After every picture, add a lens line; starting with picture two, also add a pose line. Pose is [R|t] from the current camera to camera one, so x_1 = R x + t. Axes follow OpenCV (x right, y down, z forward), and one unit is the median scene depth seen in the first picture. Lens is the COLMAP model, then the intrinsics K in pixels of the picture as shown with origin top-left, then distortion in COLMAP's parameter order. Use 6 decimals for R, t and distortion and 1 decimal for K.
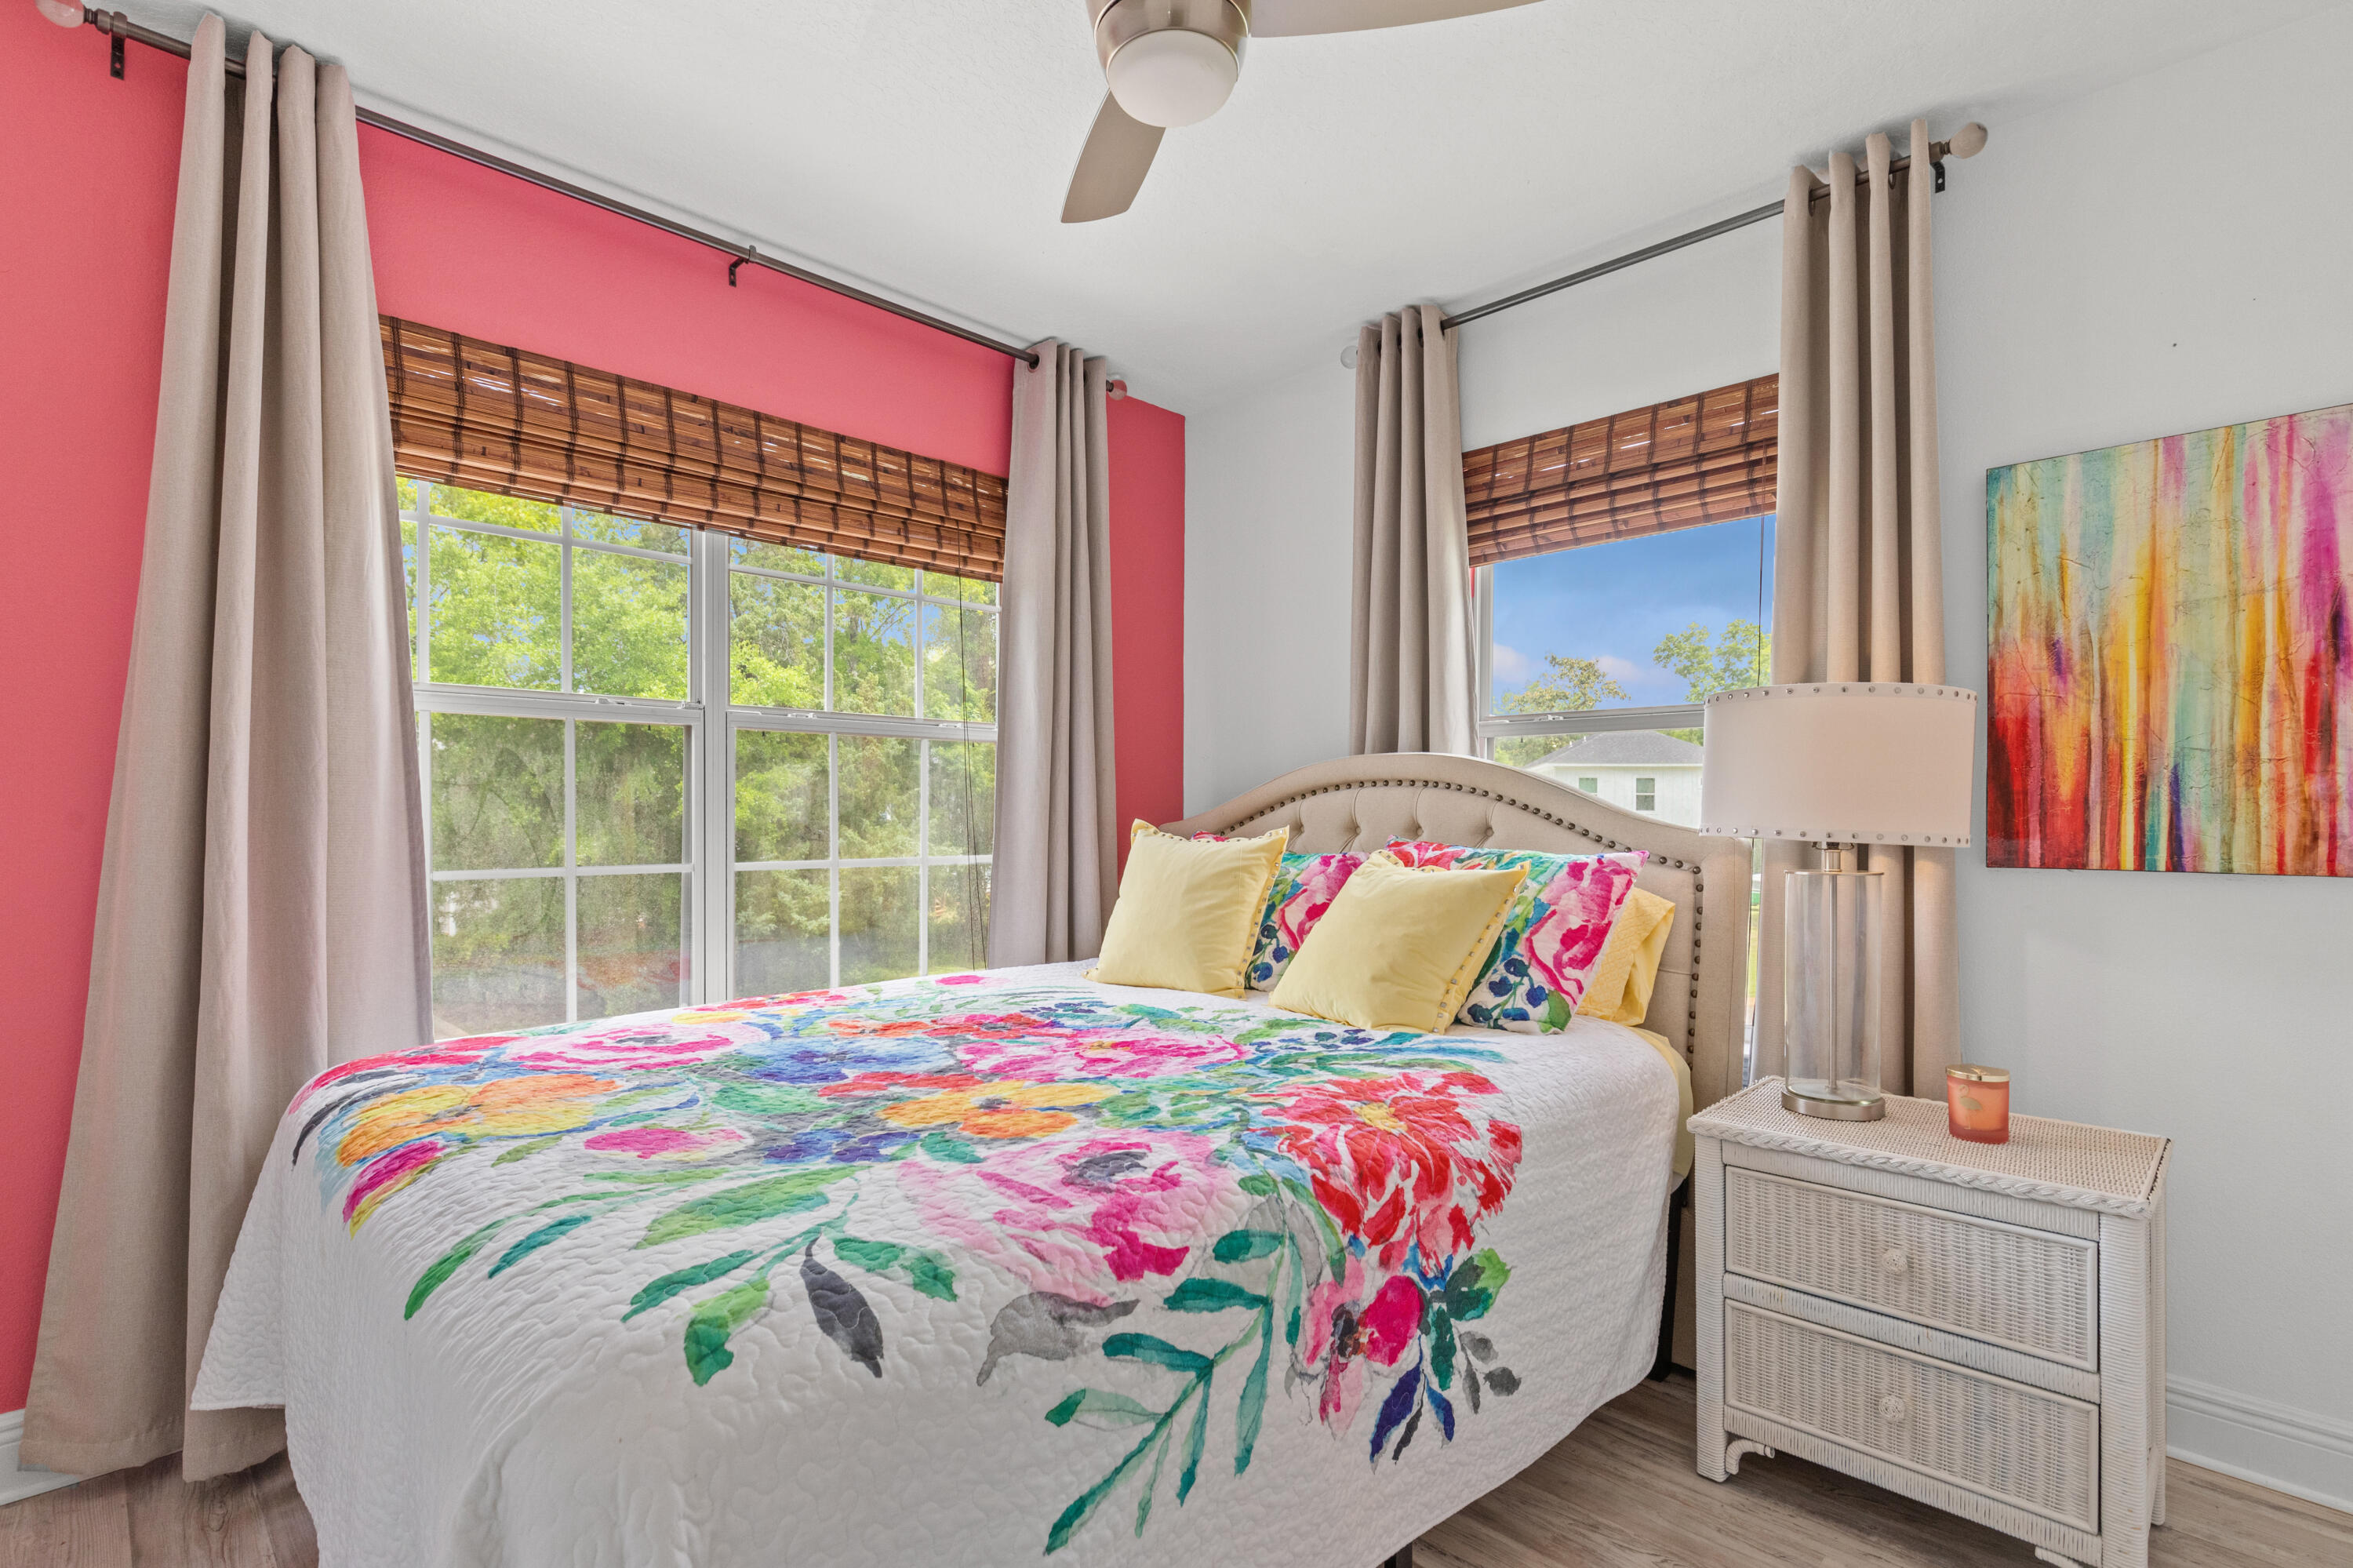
lens RADIAL K [[1127.9, 0, 1193.5], [0, 1127.9, 795.1], [0, 0, 1]] dist [-0.006542, 0.001861]
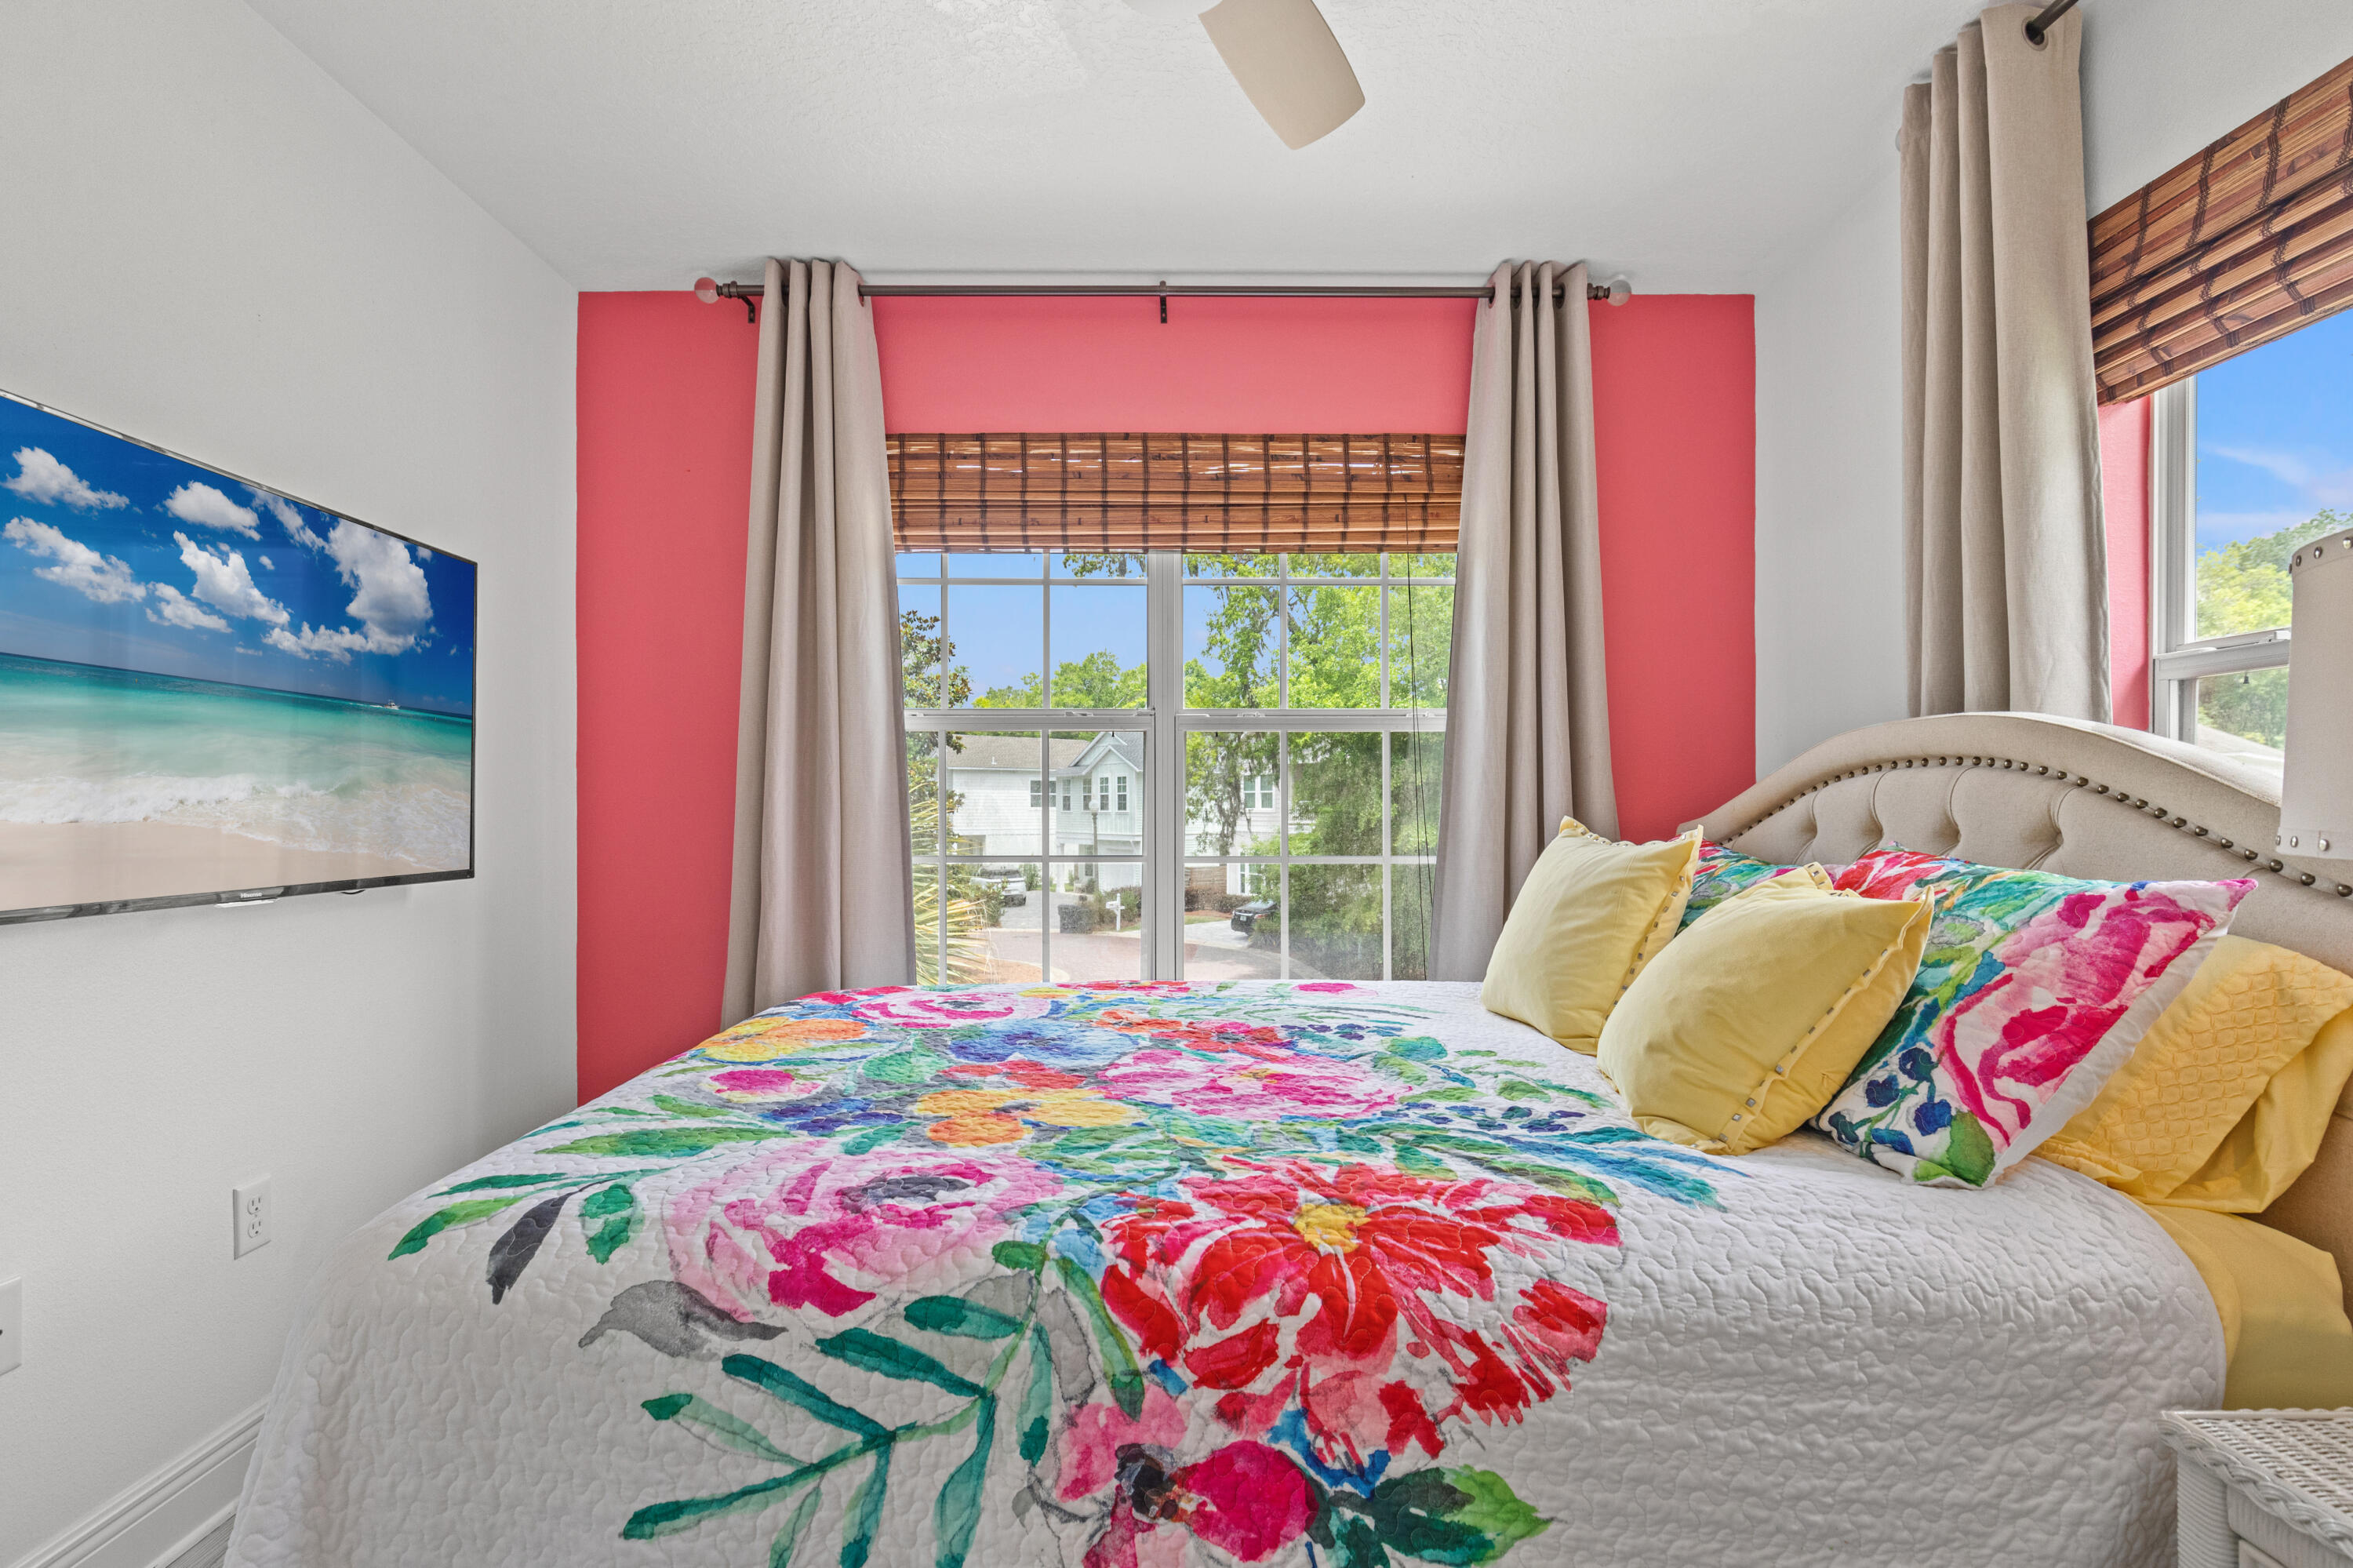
lens RADIAL K [[1127.9, 0, 1184.9], [0, 1127.9, 793.7], [0, 0, 1]] dist [-0.006542, 0.001861]
pose [[0.701612, -0.012926, -0.712442, 0.534525], [0.012818, 0.999903, -0.005518, 0.008656], [0.712443, -0.005260, 0.701710, 0.365156]]
